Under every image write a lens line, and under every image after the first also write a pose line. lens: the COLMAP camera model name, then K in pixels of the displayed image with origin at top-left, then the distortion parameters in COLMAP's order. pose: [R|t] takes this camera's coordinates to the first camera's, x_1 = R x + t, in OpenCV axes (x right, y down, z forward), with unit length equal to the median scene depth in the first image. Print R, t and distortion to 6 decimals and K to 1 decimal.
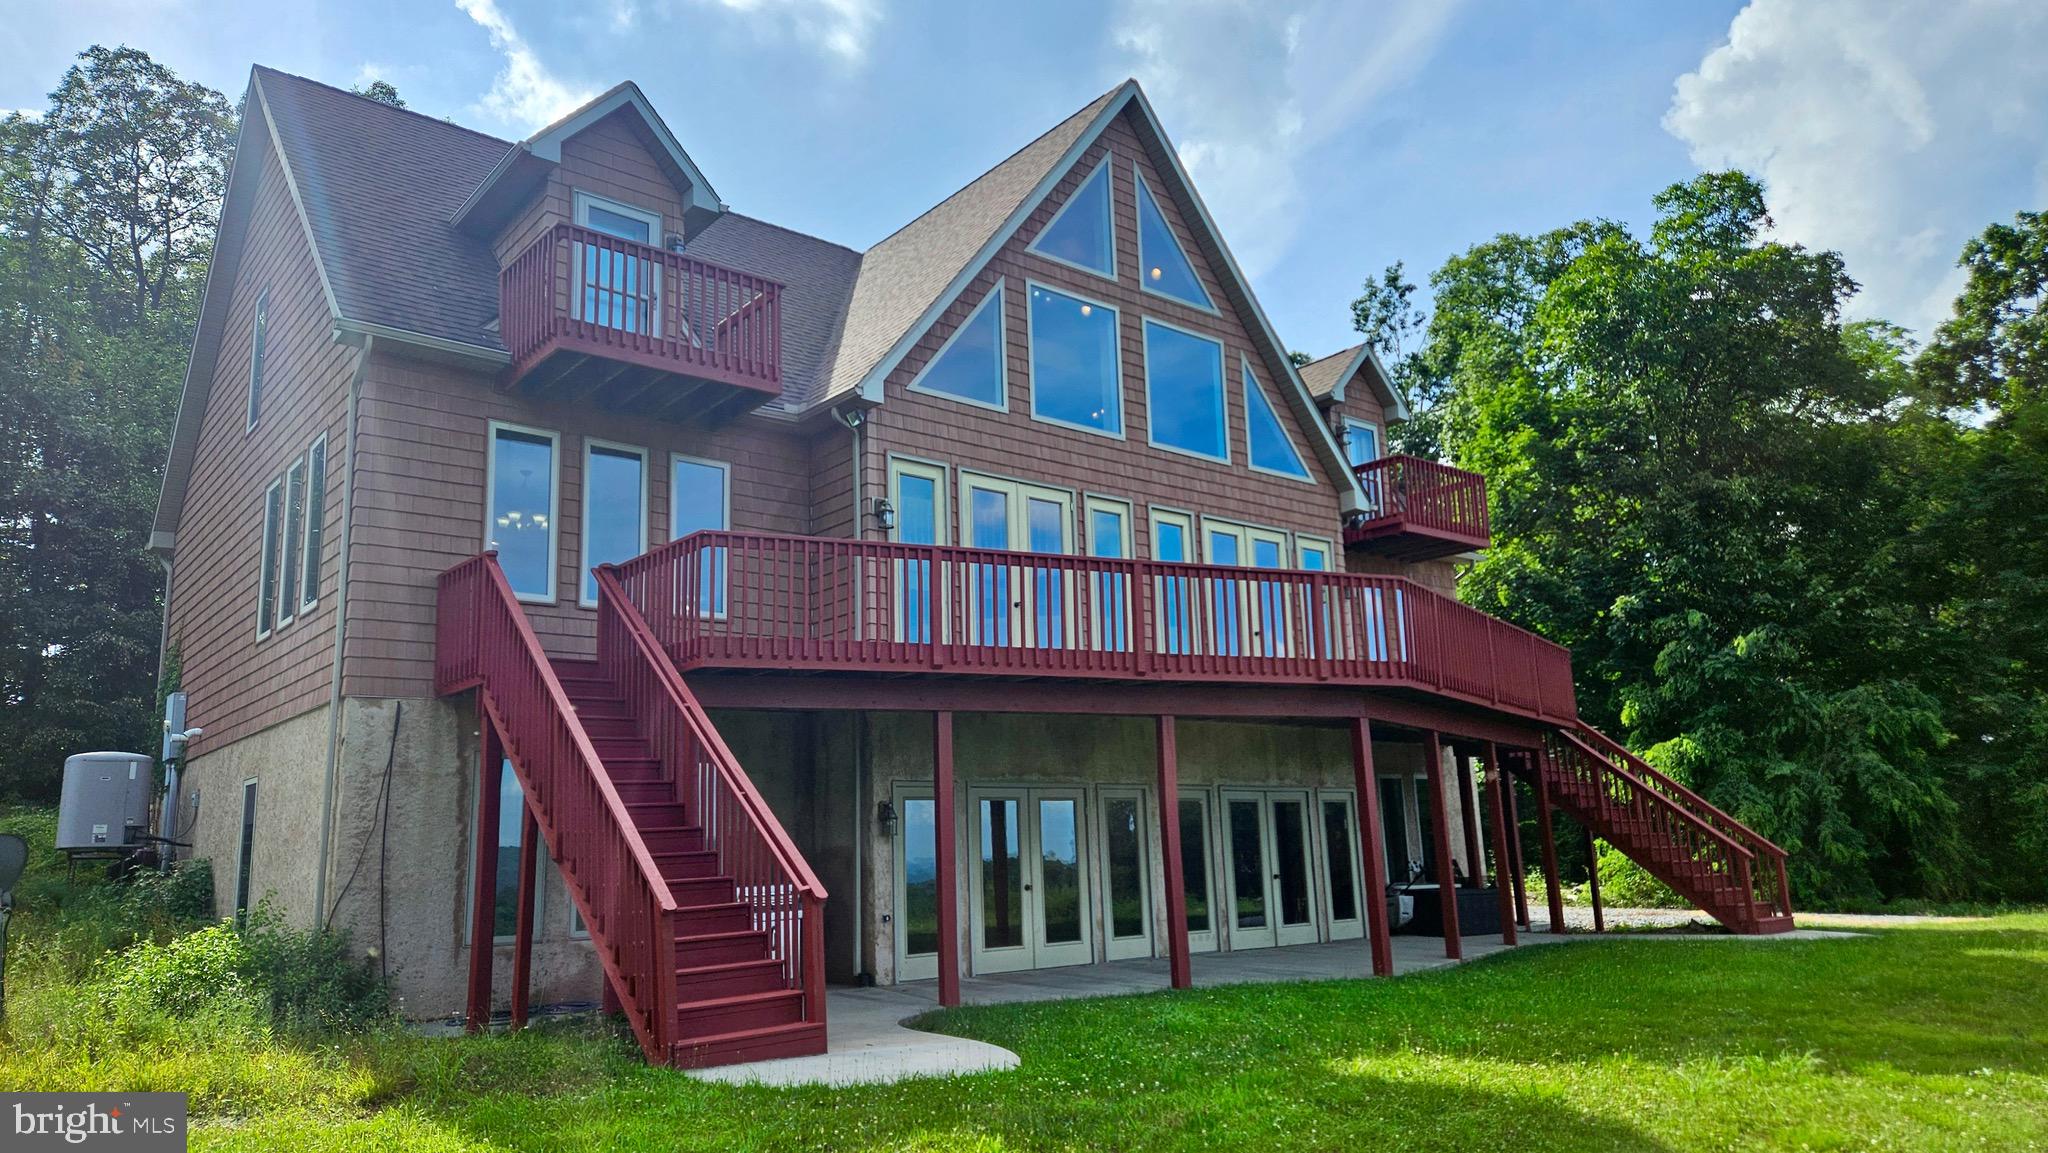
lens RADIAL K [[1342.6, 0, 1024.0], [0, 1342.6, 576.5], [0, 0, 1]] dist [-0.004740, -0.002227]
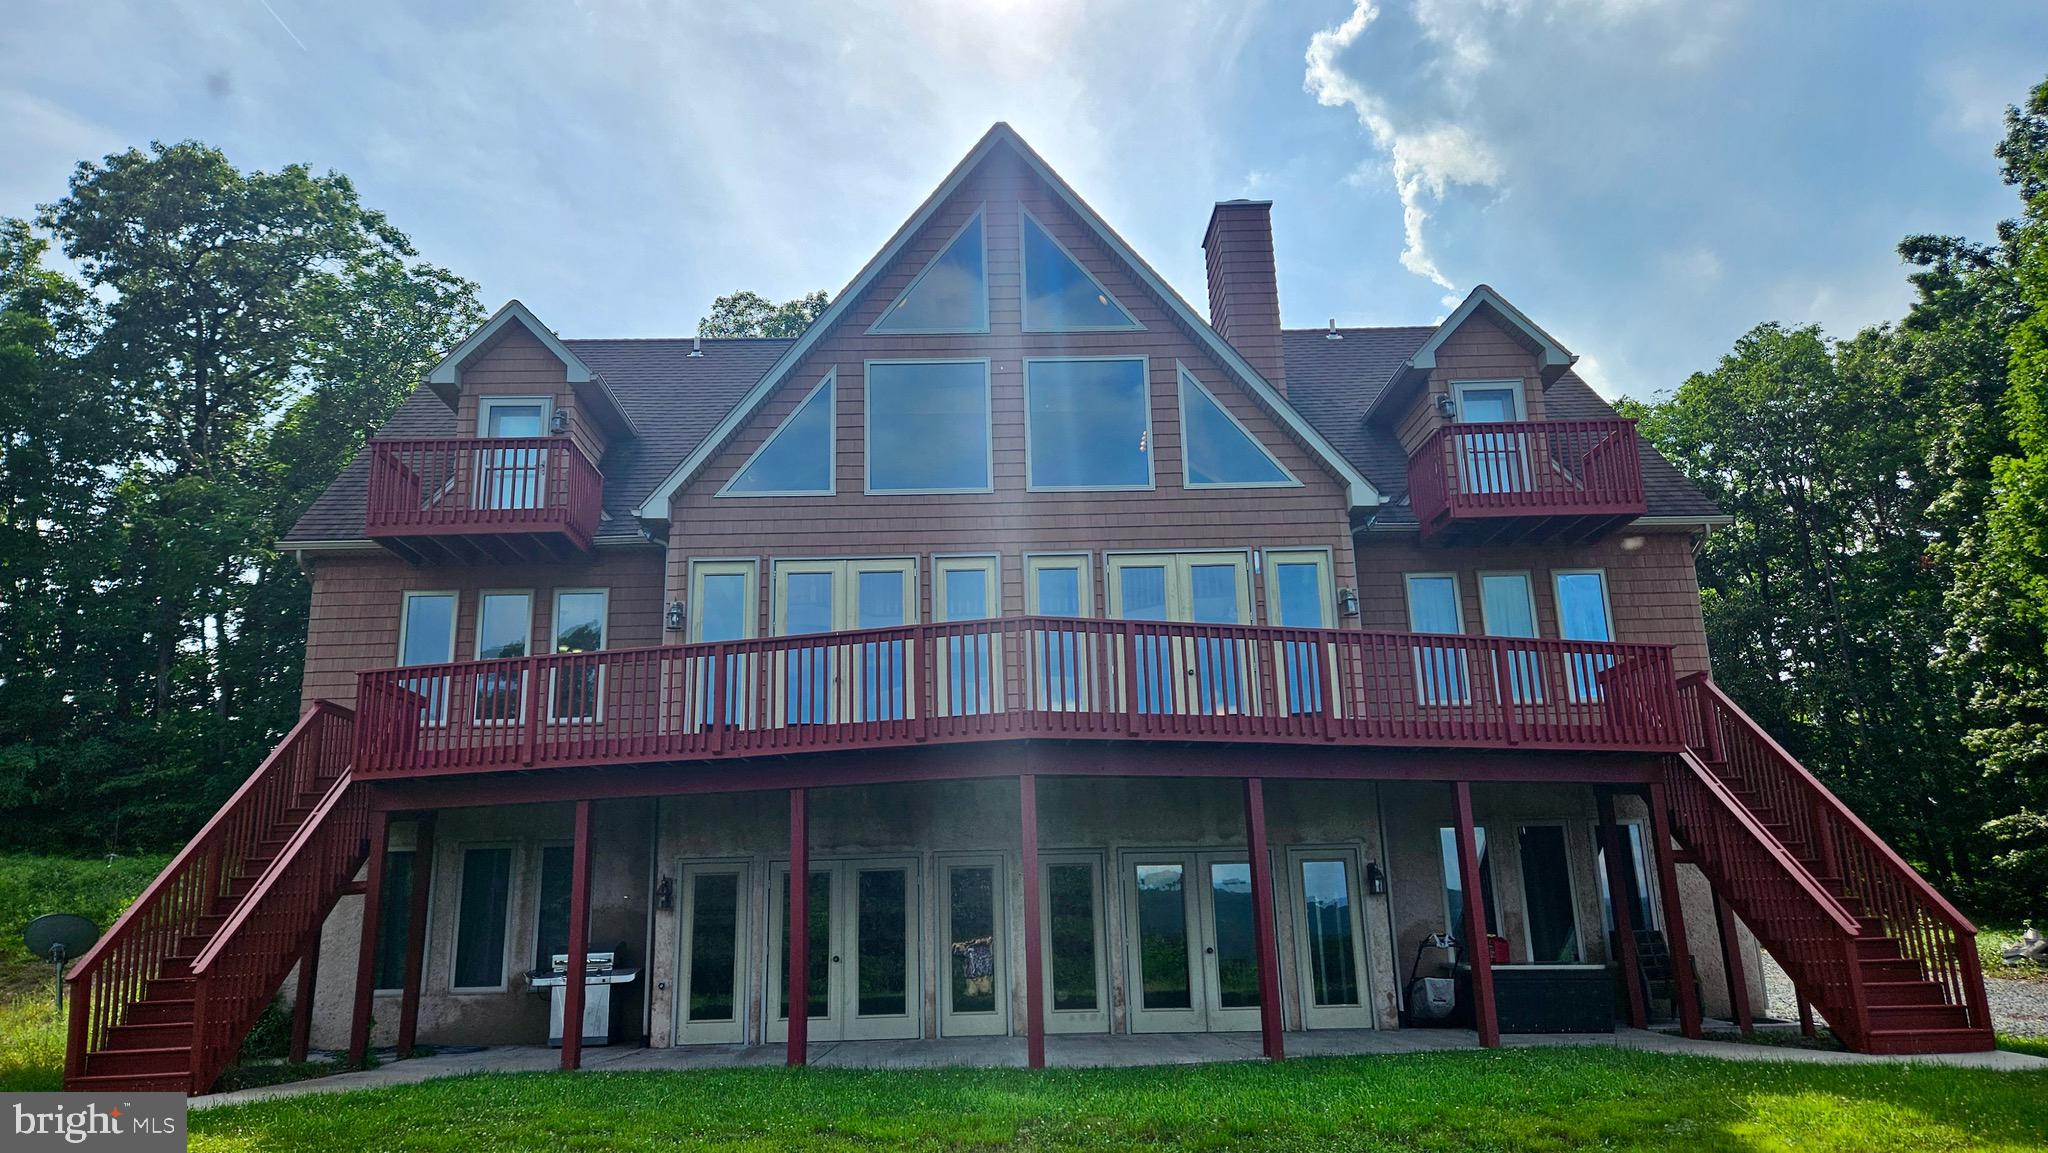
lens RADIAL K [[1299.3, 0, 1024.0], [0, 1299.3, 576.5], [0, 0, 1]] dist [-0.002084, -0.001470]
pose [[0.795428, -0.143183, -0.588891, 0.688408], [0.127790, 0.989469, -0.067971, 0.027575], [0.592422, -0.021189, 0.805349, 0.275528]]
